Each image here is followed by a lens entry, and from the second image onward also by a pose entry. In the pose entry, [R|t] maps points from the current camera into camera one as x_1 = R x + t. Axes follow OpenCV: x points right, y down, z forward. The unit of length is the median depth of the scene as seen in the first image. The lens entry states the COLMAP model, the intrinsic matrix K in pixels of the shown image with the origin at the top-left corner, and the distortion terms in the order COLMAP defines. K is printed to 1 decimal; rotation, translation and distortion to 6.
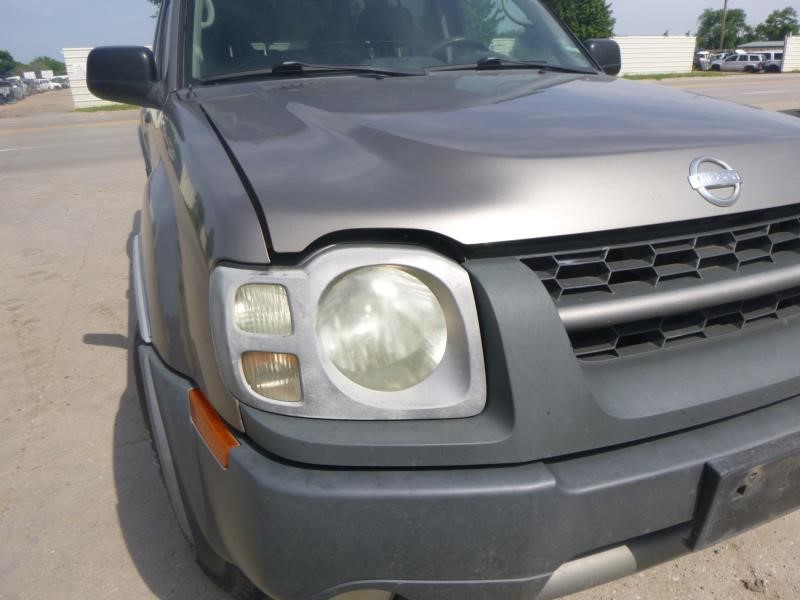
lens RADIAL K [[611.7, 0, 400.0], [0, 611.7, 300.0], [0, 0, 1]] dist [-0.000526, -0.064998]
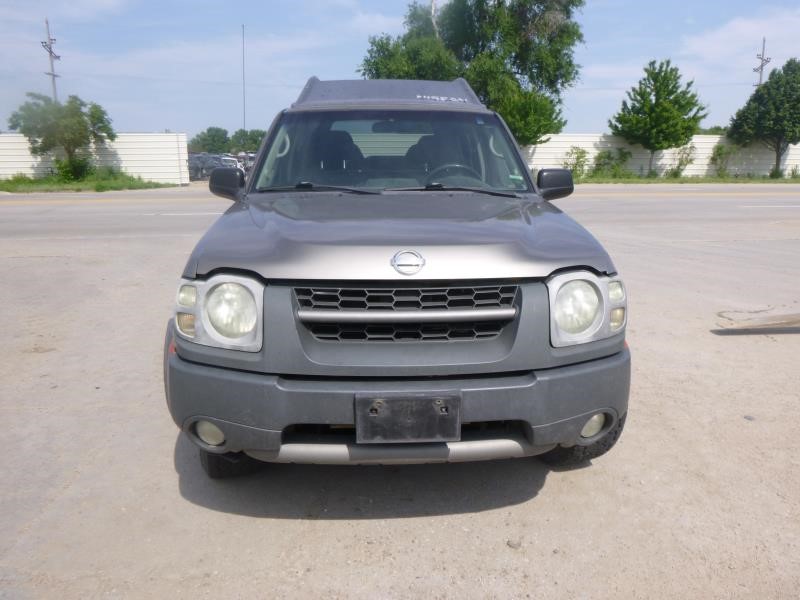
lens RADIAL K [[611.7, 0, 400.0], [0, 611.7, 300.0], [0, 0, 1]] dist [-0.000526, -0.064998]
pose [[0.941094, 0.109280, -0.320000, 0.734125], [-0.148584, 0.983725, -0.101031, 0.081944], [0.303751, 0.142626, 0.942015, -0.558769]]
